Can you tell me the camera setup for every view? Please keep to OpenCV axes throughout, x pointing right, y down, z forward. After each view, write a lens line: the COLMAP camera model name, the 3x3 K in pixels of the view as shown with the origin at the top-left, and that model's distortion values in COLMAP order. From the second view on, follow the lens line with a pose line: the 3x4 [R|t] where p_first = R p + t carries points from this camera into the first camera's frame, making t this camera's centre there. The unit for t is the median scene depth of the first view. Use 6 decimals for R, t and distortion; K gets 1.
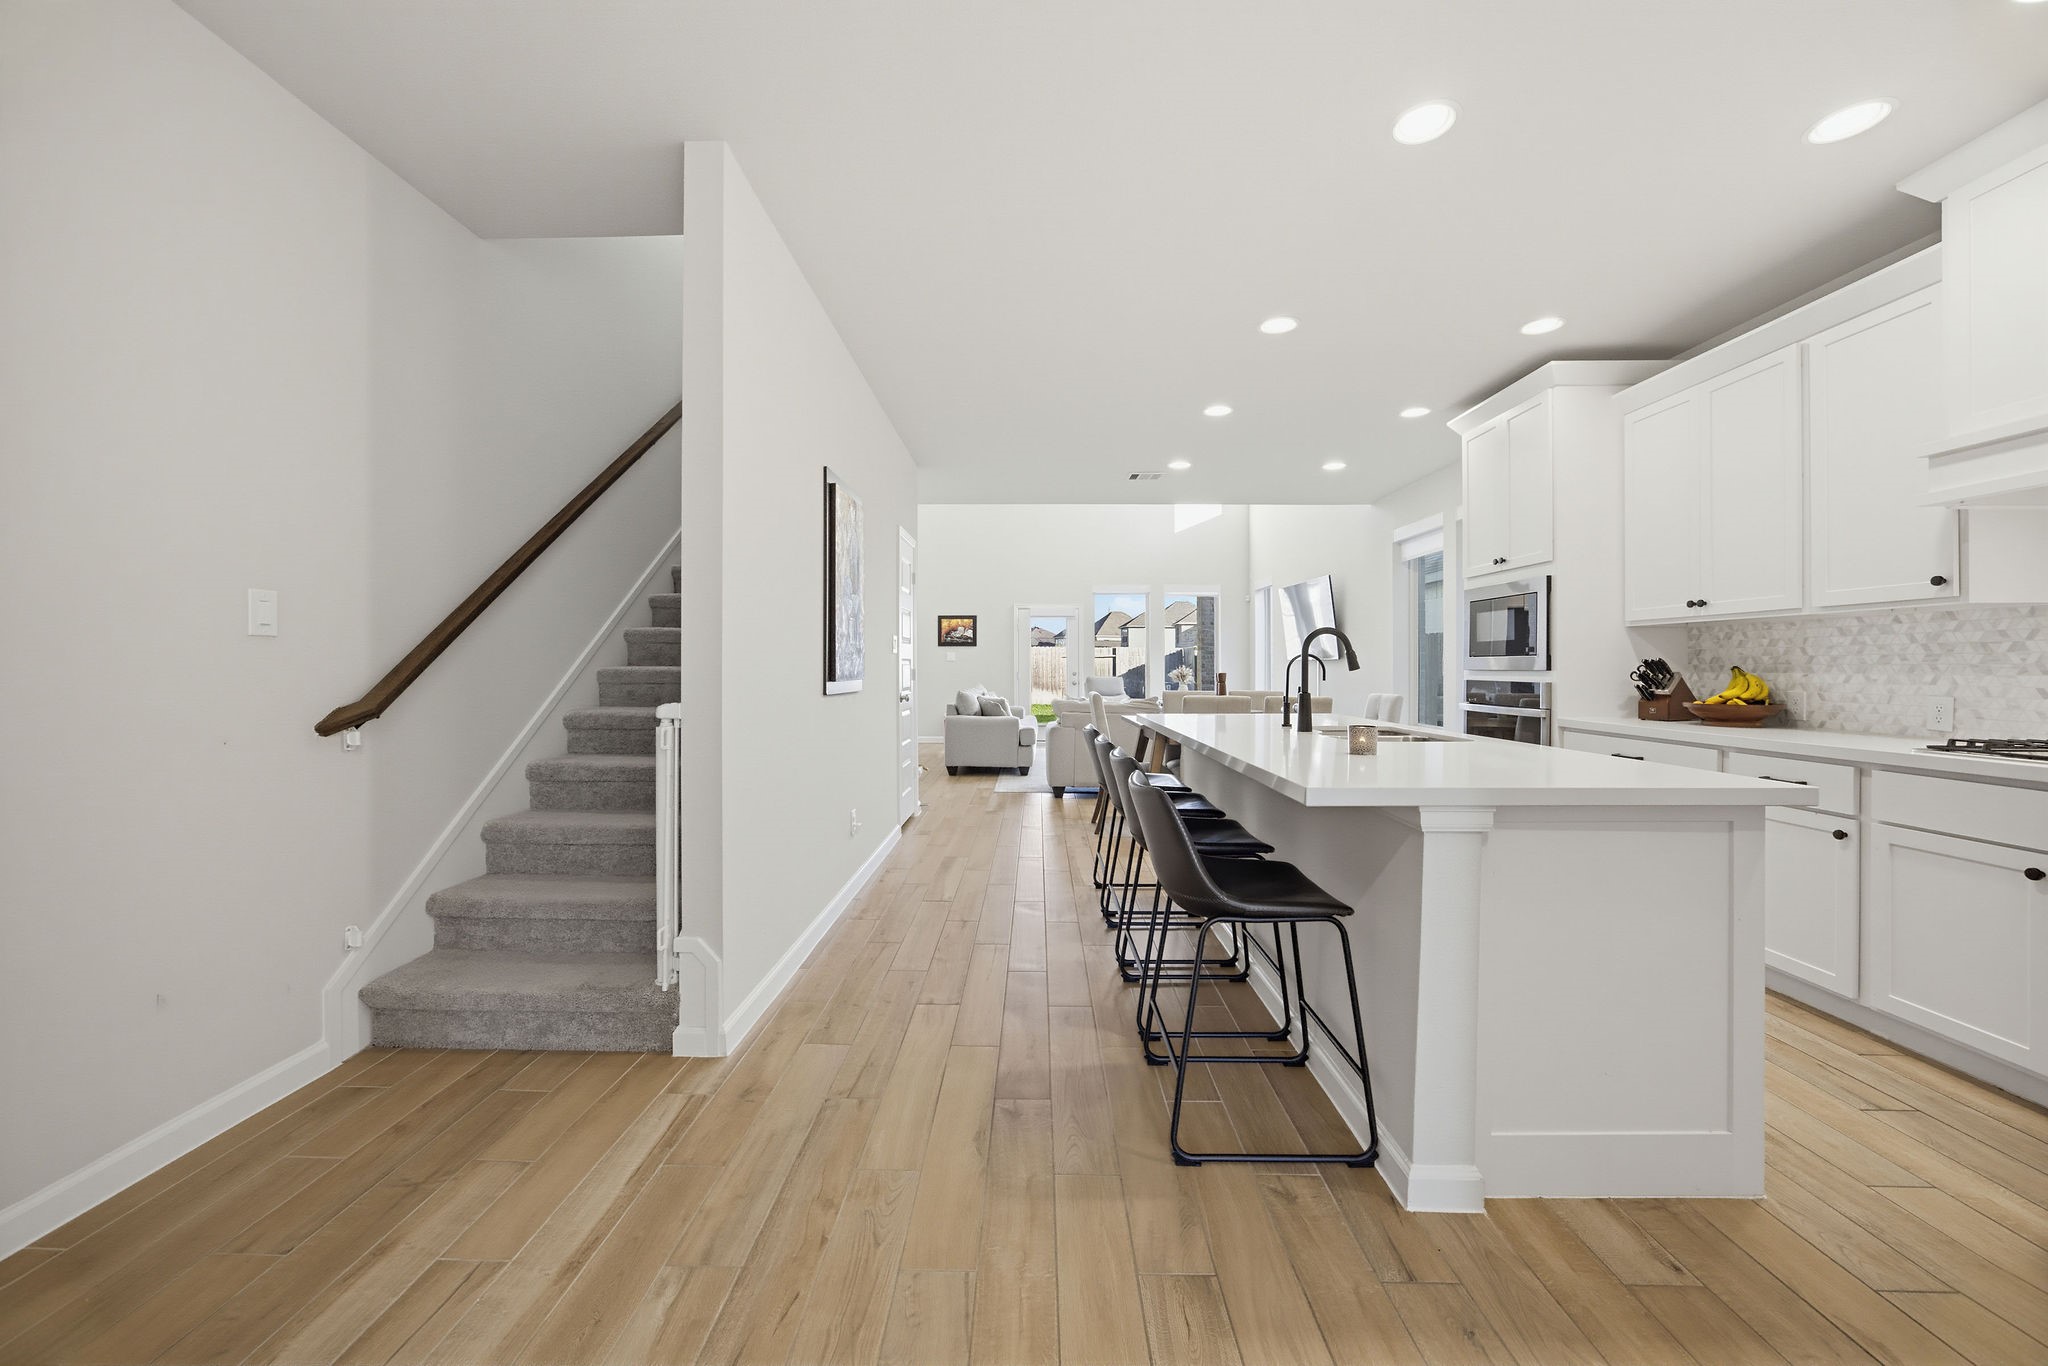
lens RADIAL K [[787.8, 0, 1022.1], [0, 787.8, 666.5], [0, 0, 1]] dist [-0.020282, 0.009522]
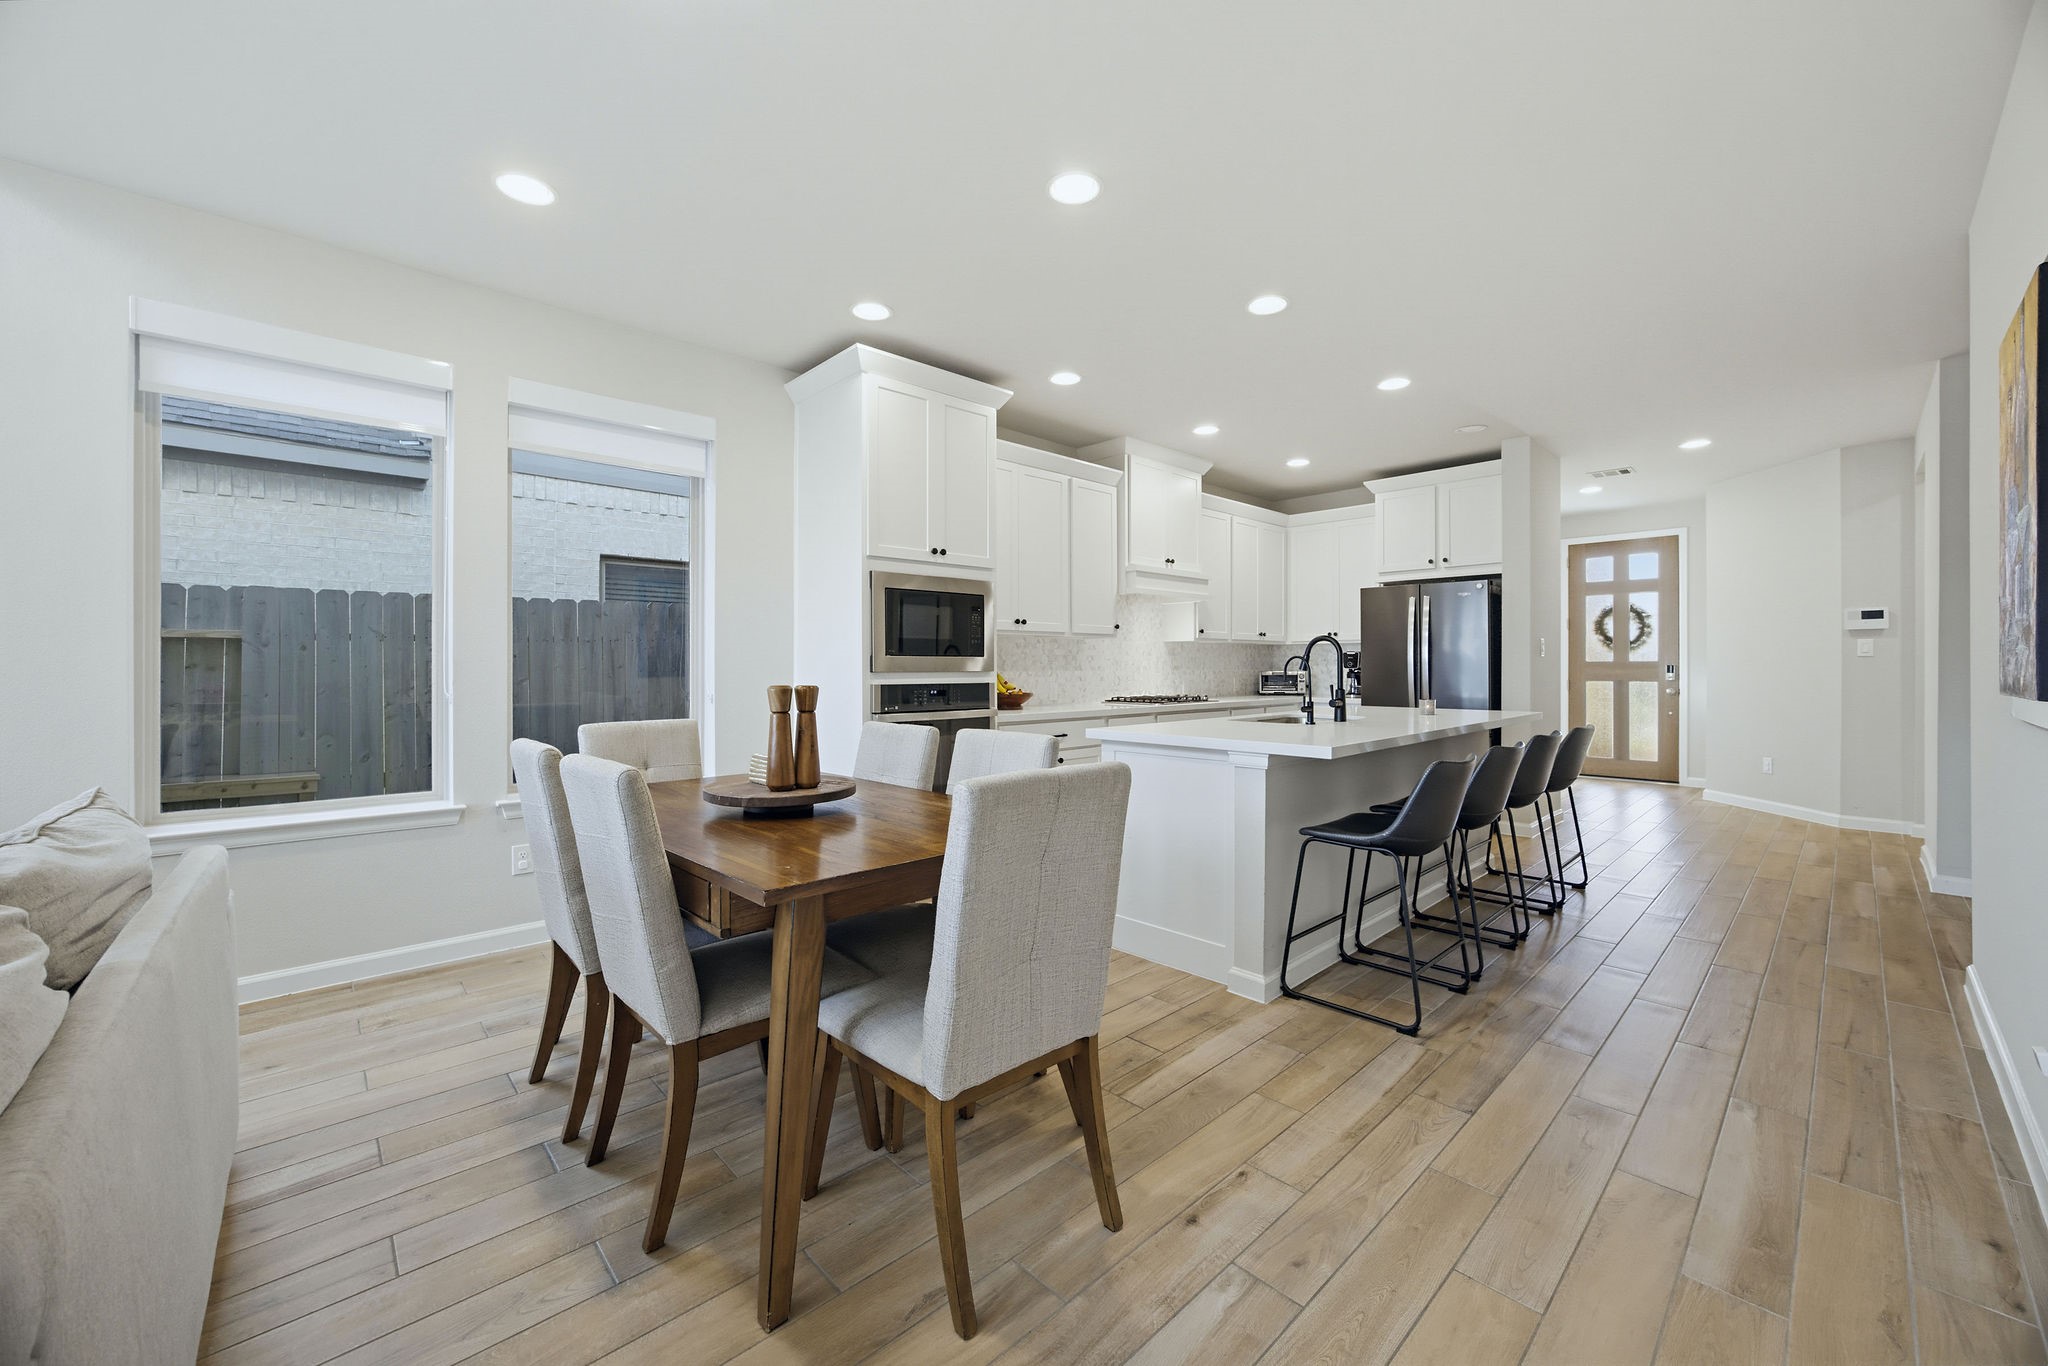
lens RADIAL K [[787.9, 0, 1028.8], [0, 787.9, 659.3], [0, 0, 1]] dist [-0.030805, 0.010029]
pose [[-0.695826, 0.006030, 0.718185, -0.153515], [0.000884, 0.999971, -0.007539, -0.003198], [-0.718209, -0.004611, -0.695812, 1.963530]]
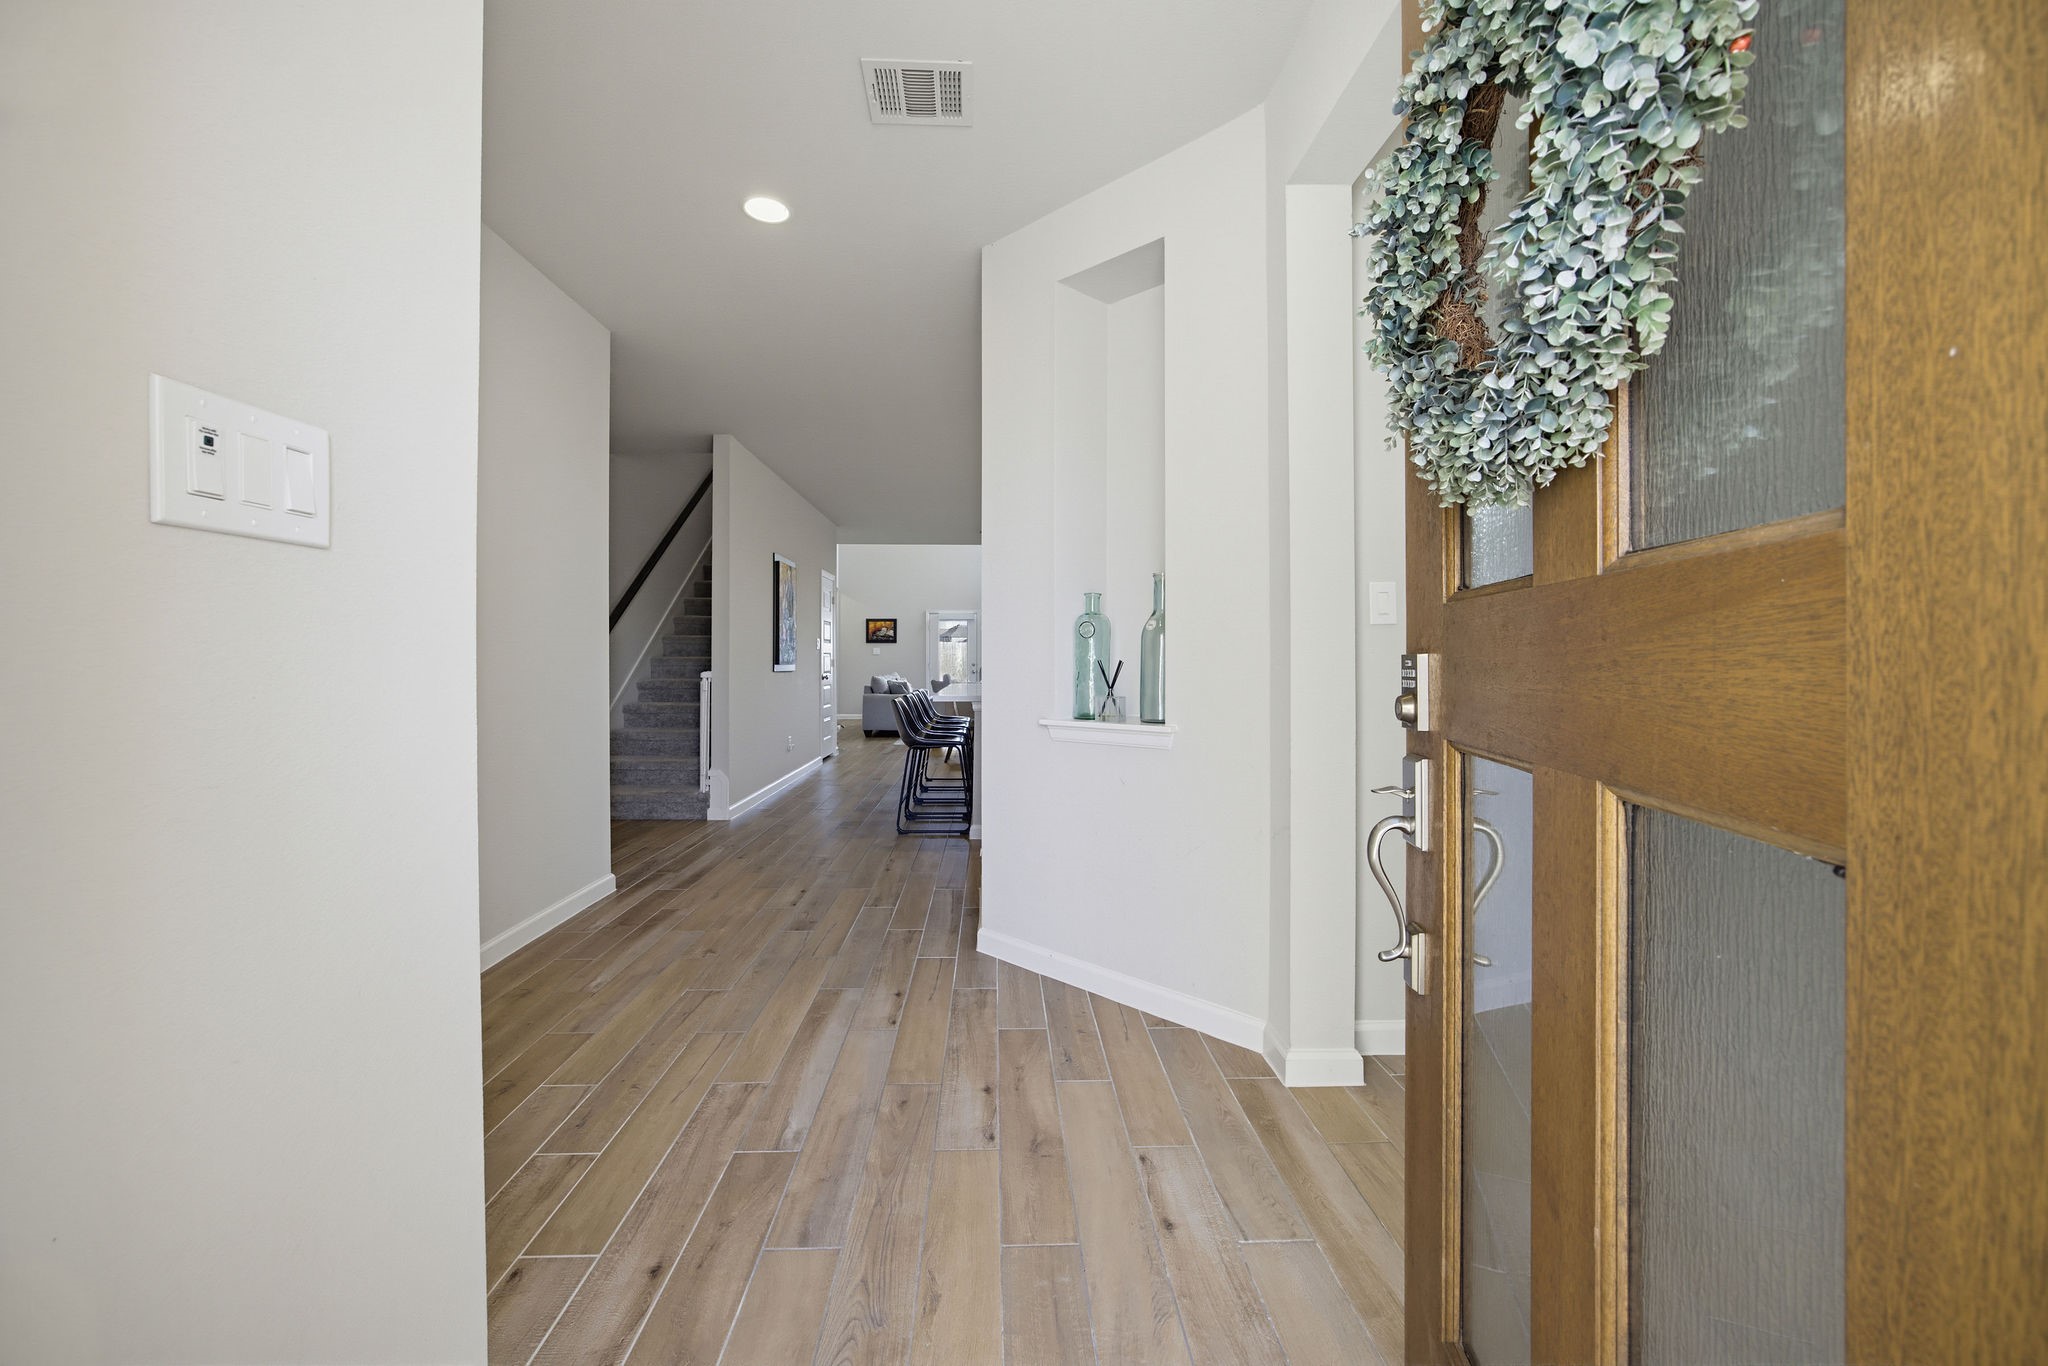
lens RADIAL K [[785.5, 0, 1019.3], [0, 785.5, 660.3], [0, 0, 1]] dist [-0.034383, 0.010618]
pose [[0.998507, 0.001137, 0.054616, 0.246141], [-0.001088, 0.999999, -0.000910, 0.009769], [-0.054617, 0.000850, 0.998507, -0.946650]]
